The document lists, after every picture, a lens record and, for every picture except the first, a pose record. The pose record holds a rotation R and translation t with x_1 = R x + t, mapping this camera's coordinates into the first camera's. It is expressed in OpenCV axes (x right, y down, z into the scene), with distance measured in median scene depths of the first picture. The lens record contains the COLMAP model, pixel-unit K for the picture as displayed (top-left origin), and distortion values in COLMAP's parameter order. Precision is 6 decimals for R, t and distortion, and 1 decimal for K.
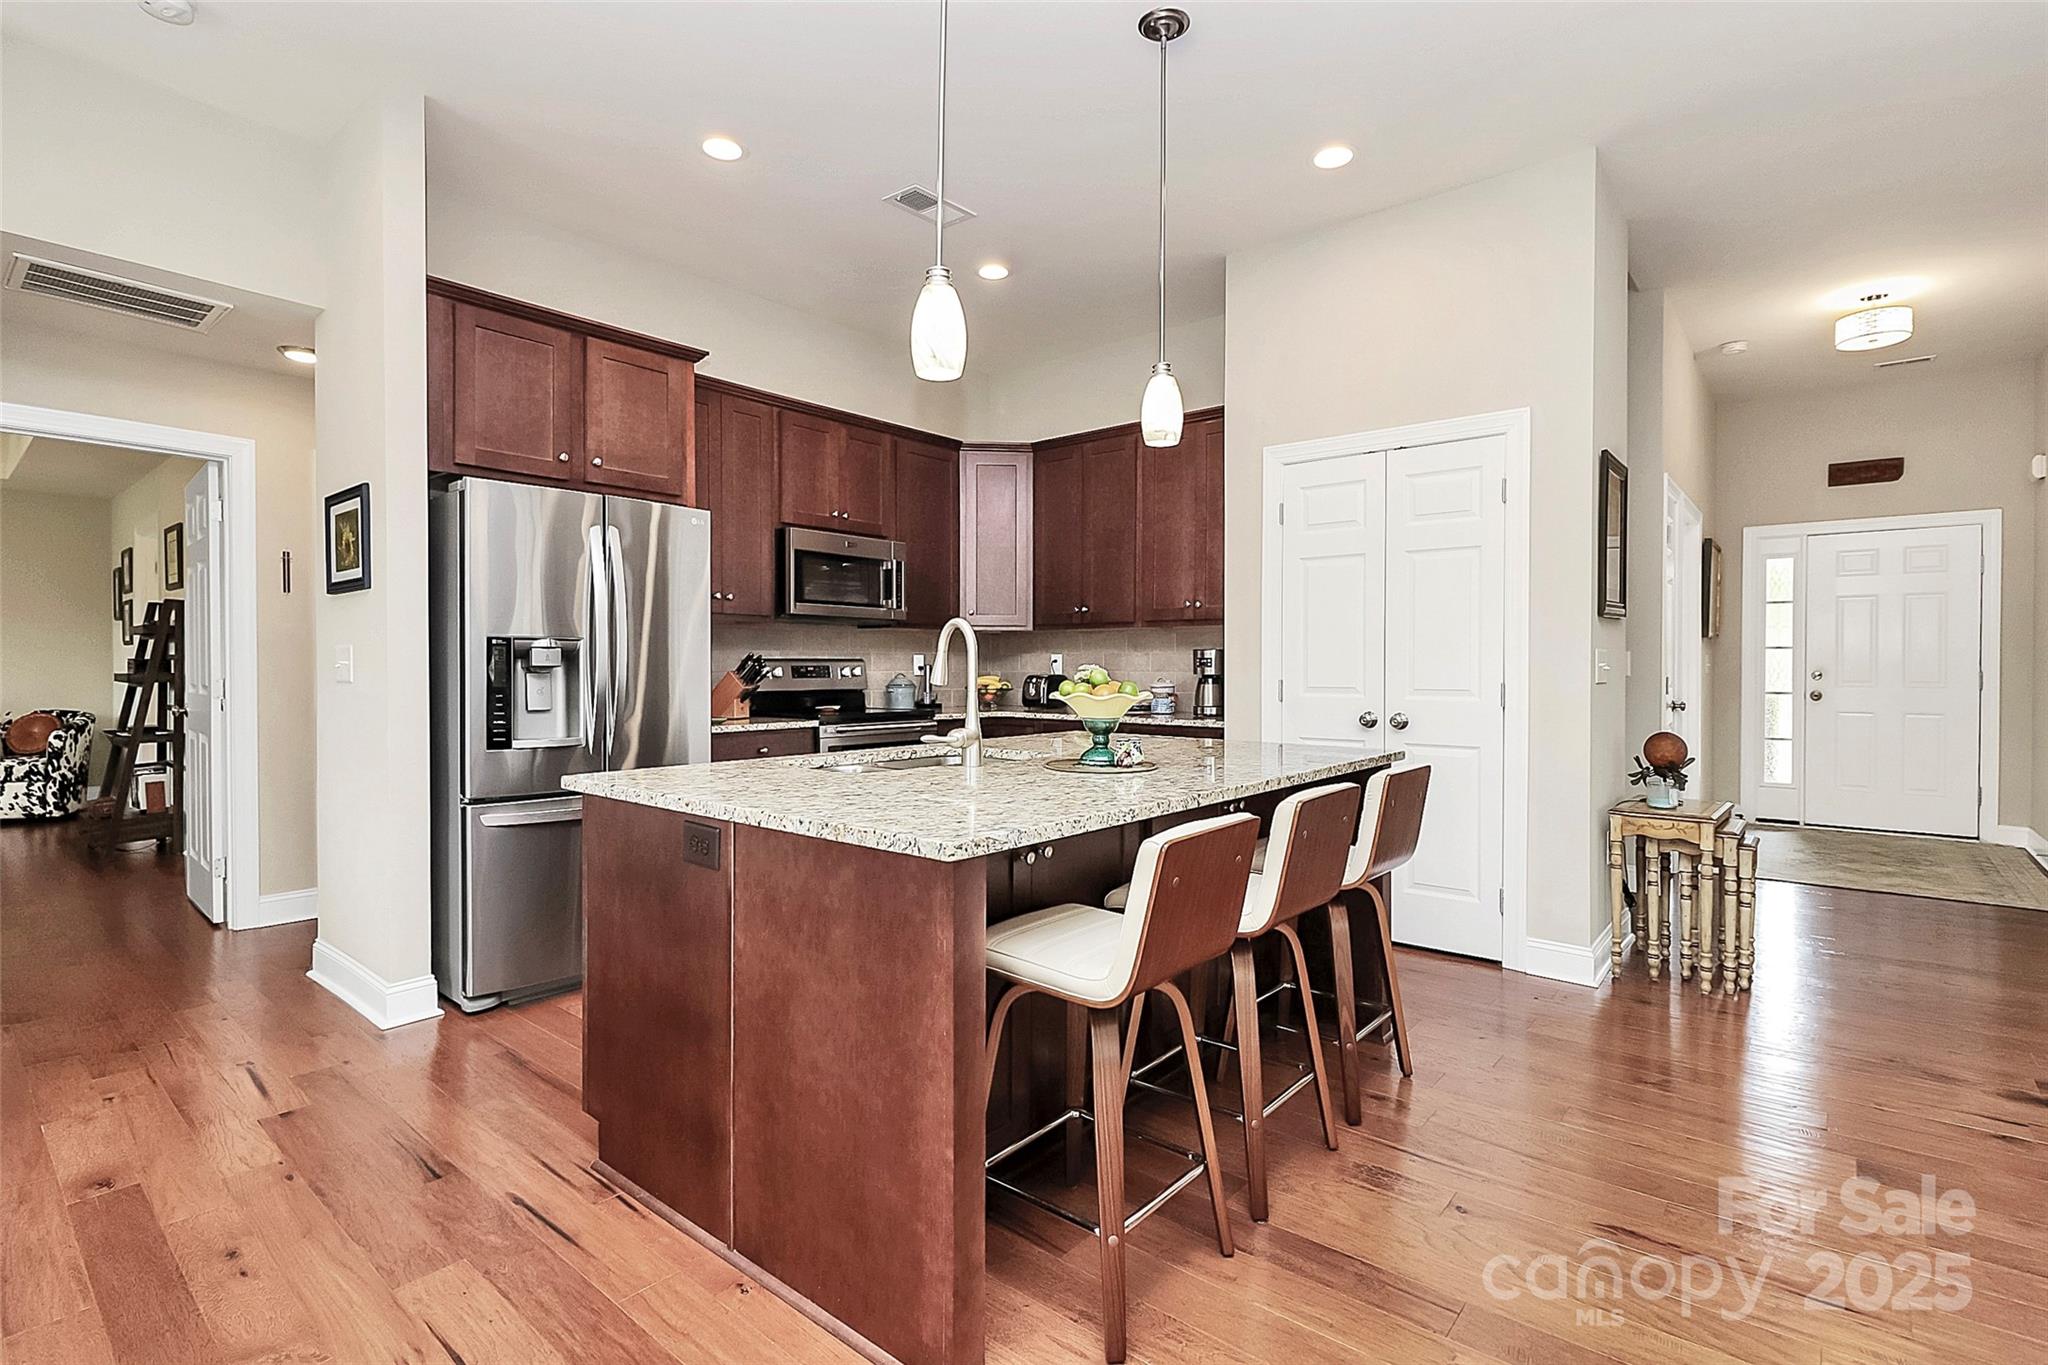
lens RADIAL K [[980.8, 0, 1018.8], [0, 980.8, 679.4], [0, 0, 1]] dist [0.038525, -0.026952]
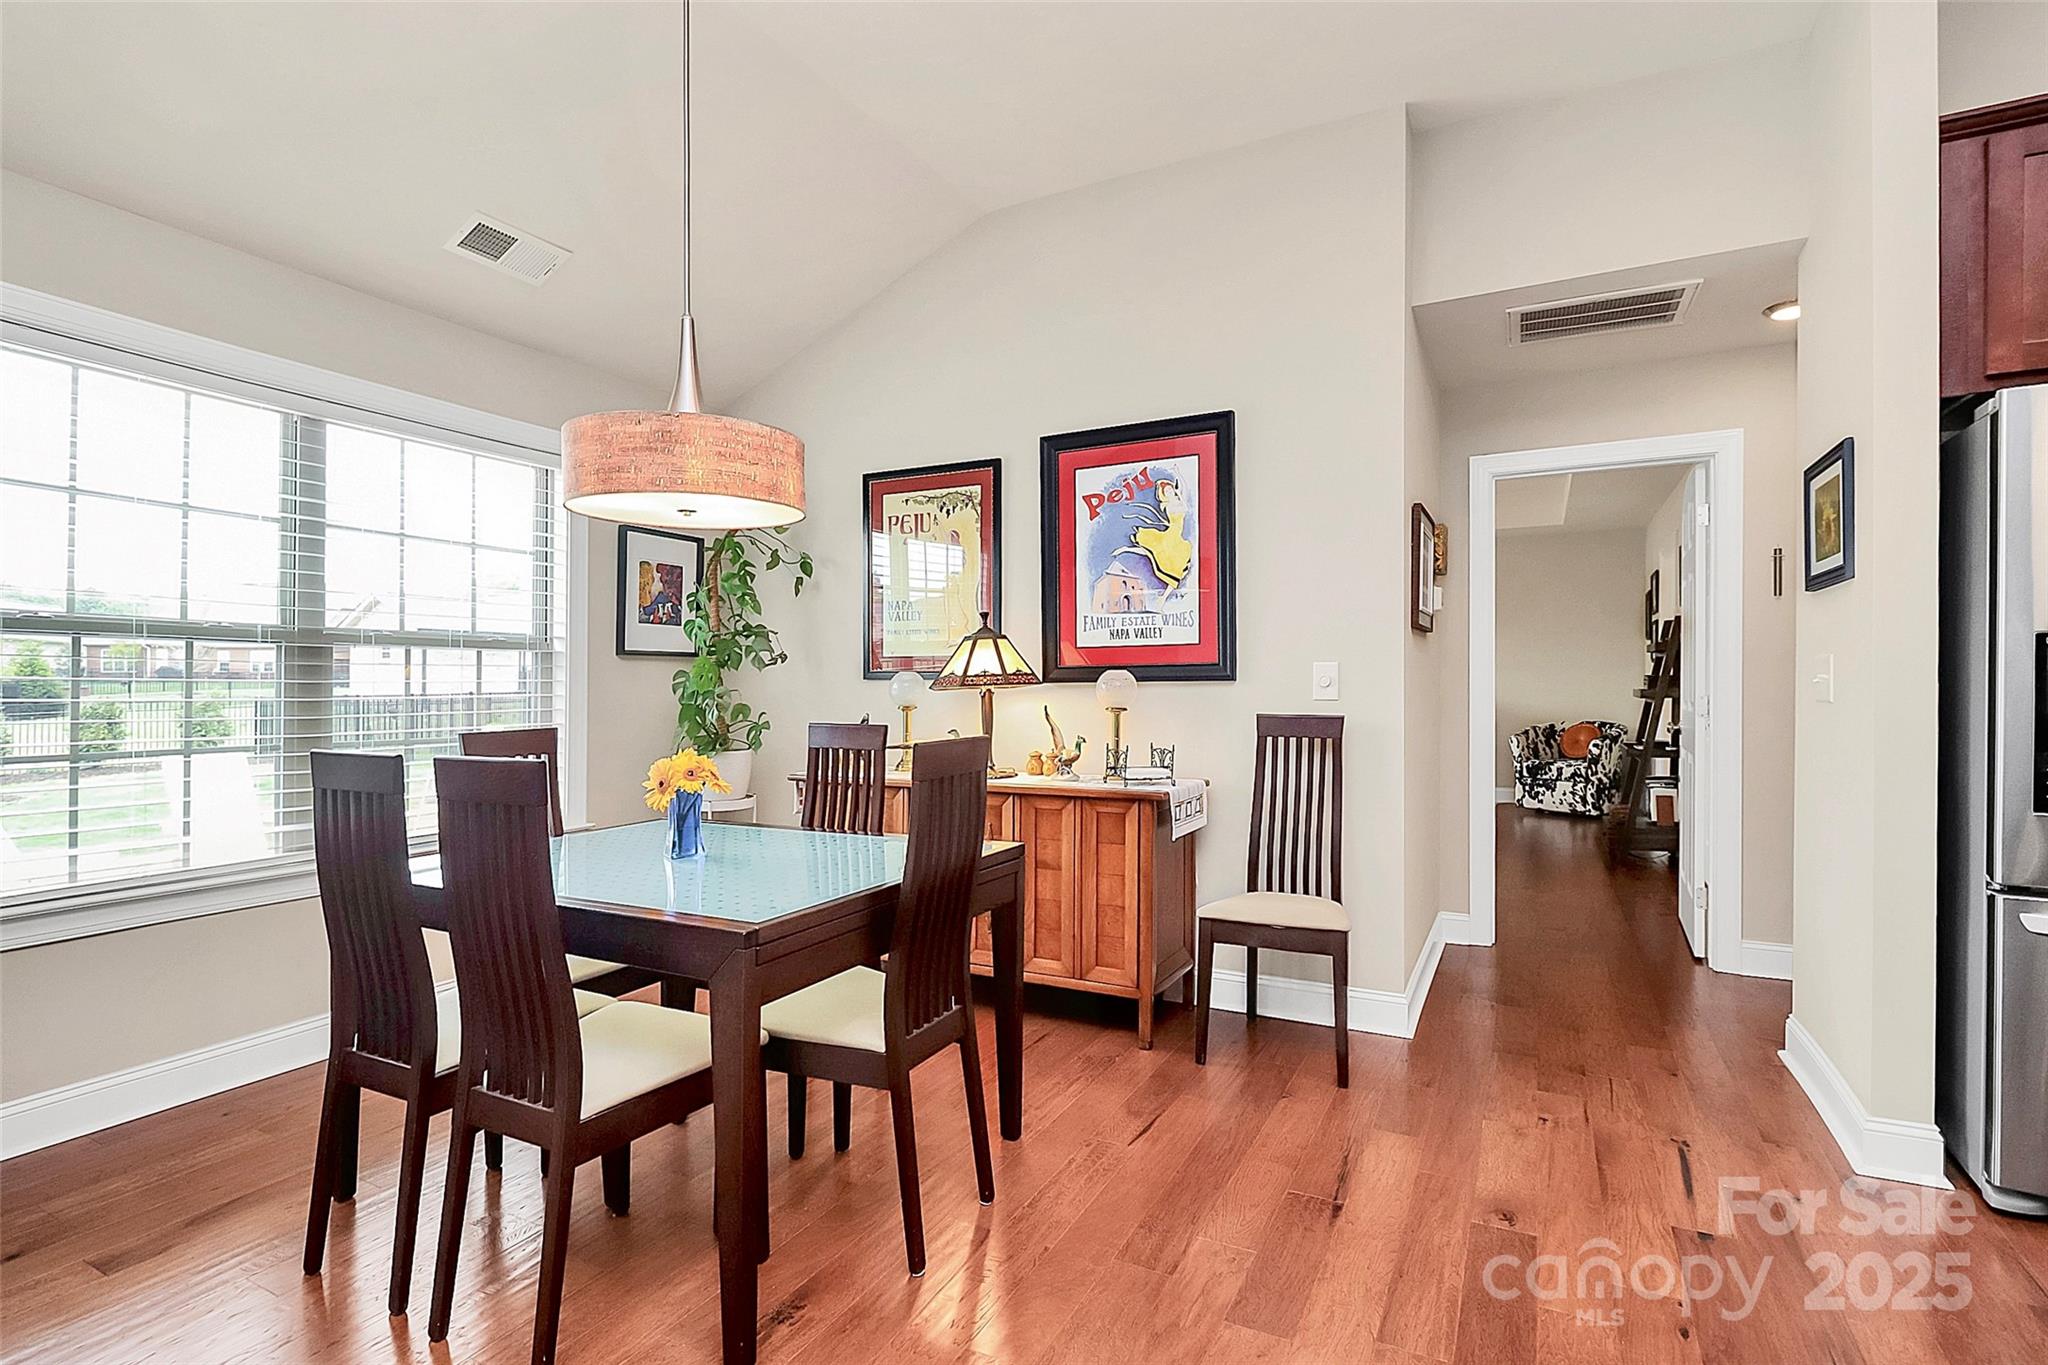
lens RADIAL K [[969.6, 0, 1013.7], [0, 969.6, 692.7], [0, 0, 1]] dist [0.041234, -0.024679]
pose [[0.228893, 0.007997, -0.973419, -0.037453], [-0.010858, 0.999925, 0.005661, -0.001053], [0.973391, 0.009273, 0.228962, 0.111120]]
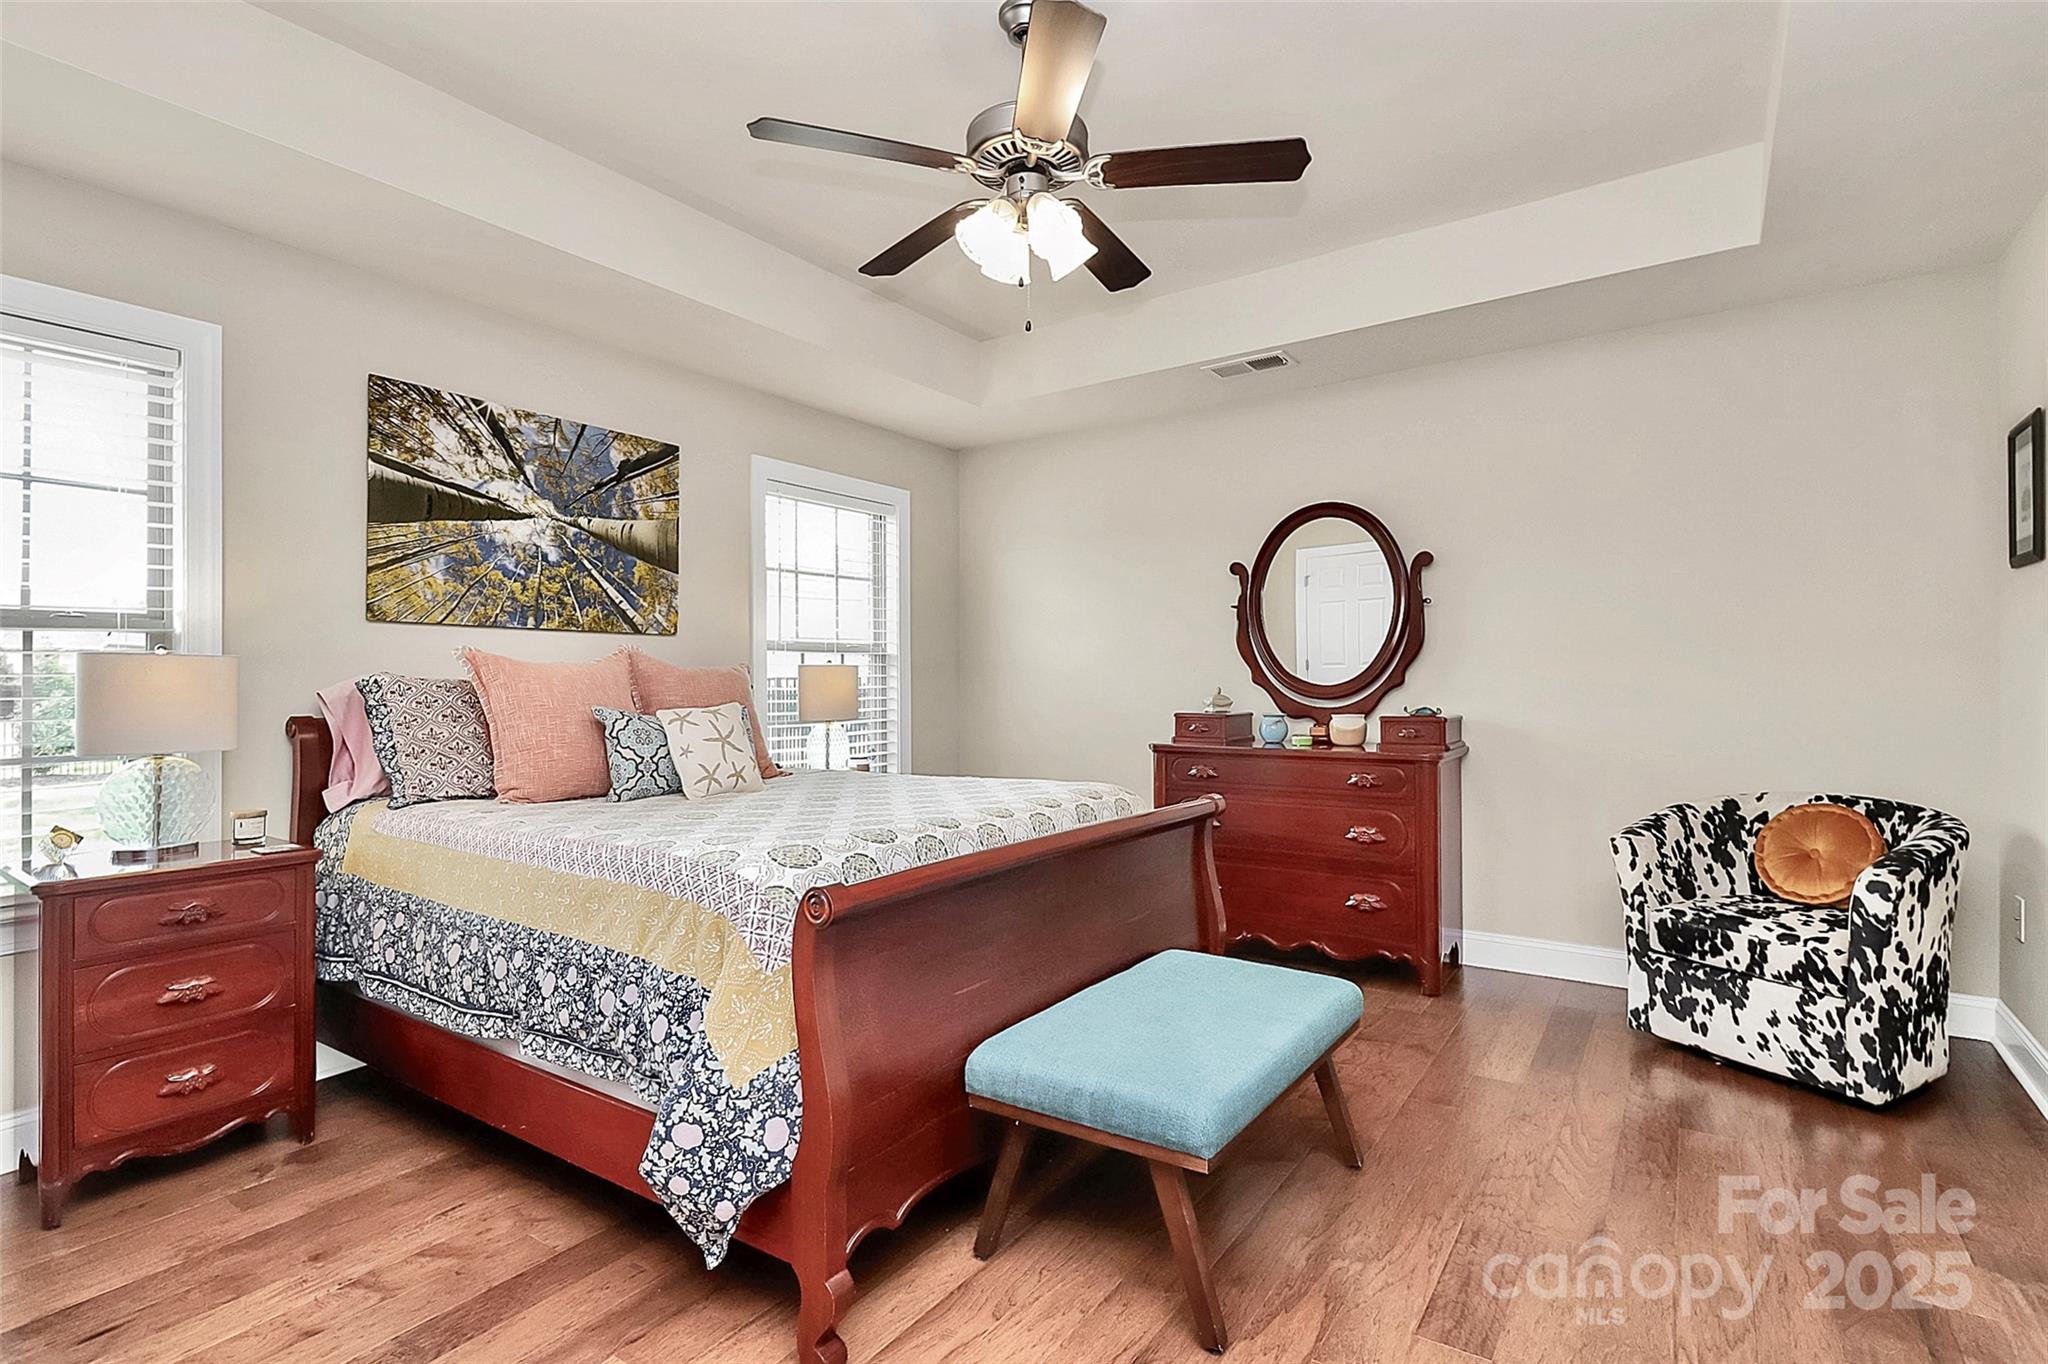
lens RADIAL K [[980.8, 0, 1018.8], [0, 980.8, 678.9], [0, 0, 1]] dist [0.038525, -0.026952]
pose [[0.129072, 0.009558, -0.991589, -0.723690], [-0.002959, 0.999953, 0.009253, -0.024920], [0.991631, 0.001740, 0.129094, 0.714570]]
